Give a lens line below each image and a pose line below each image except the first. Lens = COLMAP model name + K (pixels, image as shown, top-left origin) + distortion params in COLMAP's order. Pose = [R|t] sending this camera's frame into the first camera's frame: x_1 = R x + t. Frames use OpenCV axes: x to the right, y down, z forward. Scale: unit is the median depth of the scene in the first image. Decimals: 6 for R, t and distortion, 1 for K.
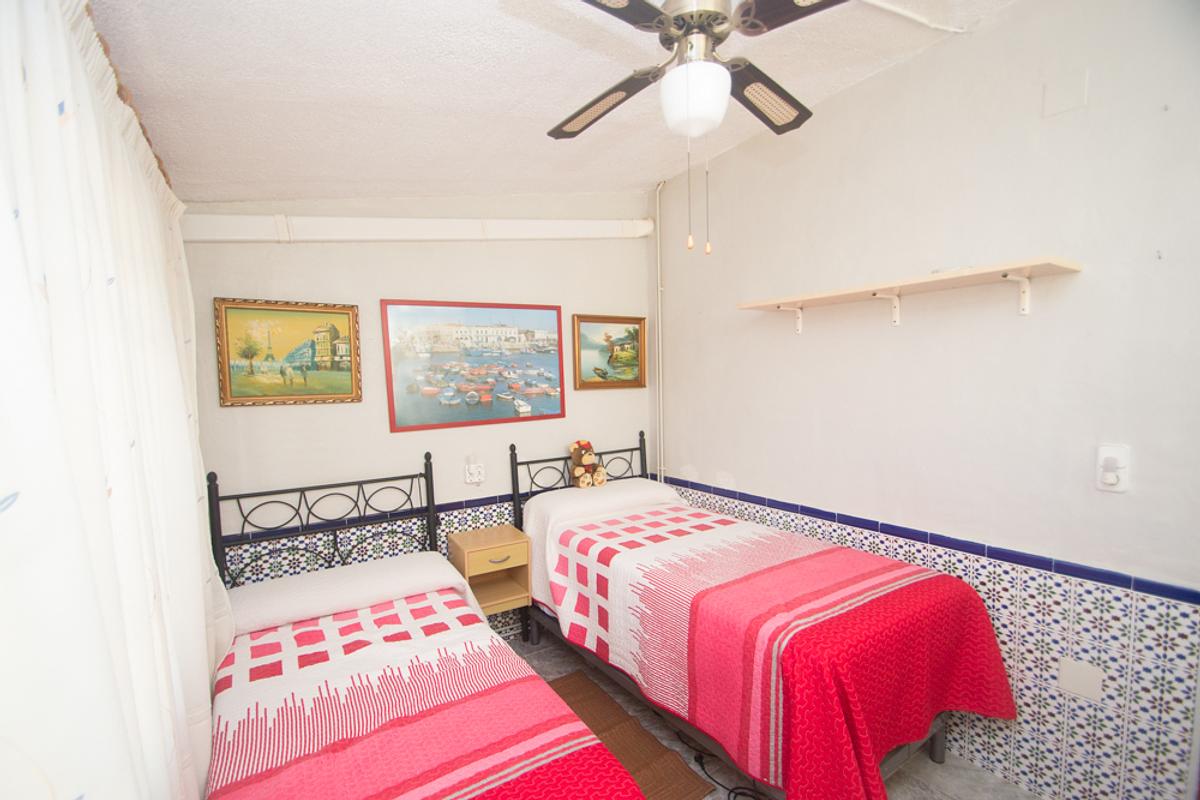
lens RADIAL K [[528.3, 0, 597.2], [0, 528.3, 421.9], [0, 0, 1]] dist [0.020700, -0.020439]
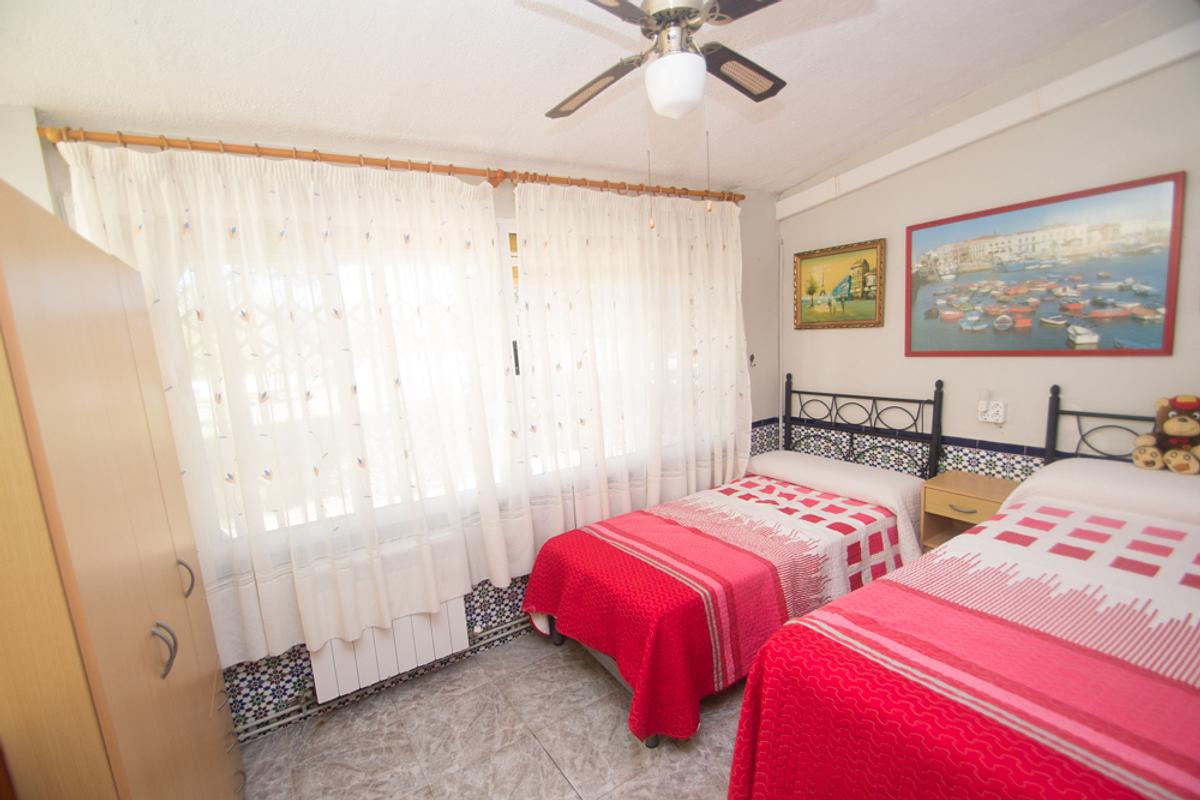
lens RADIAL K [[529.4, 0, 598.1], [0, 529.4, 421.5], [0, 0, 1]] dist [0.024071, -0.023620]
pose [[0.010036, 0.200311, -0.979681, 0.636735], [-0.014679, 0.979654, 0.200155, -0.053649], [0.999842, 0.012372, 0.012773, 0.359566]]
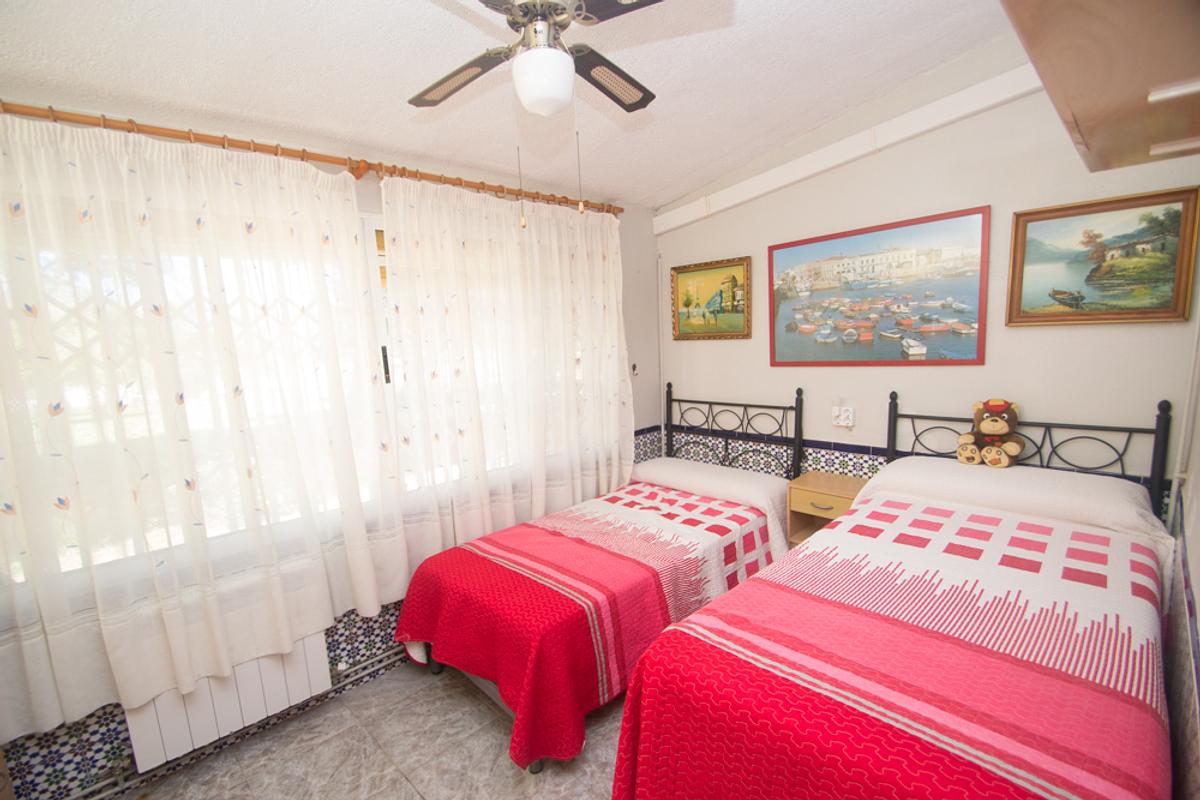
lens RADIAL K [[528.3, 0, 597.2], [0, 528.3, 421.9], [0, 0, 1]] dist [0.020700, -0.020439]
pose [[0.208405, 0.177548, -0.961792, 0.614001], [-0.035511, 0.984110, 0.173973, -0.044709], [0.977398, -0.002103, 0.211398, 0.379606]]
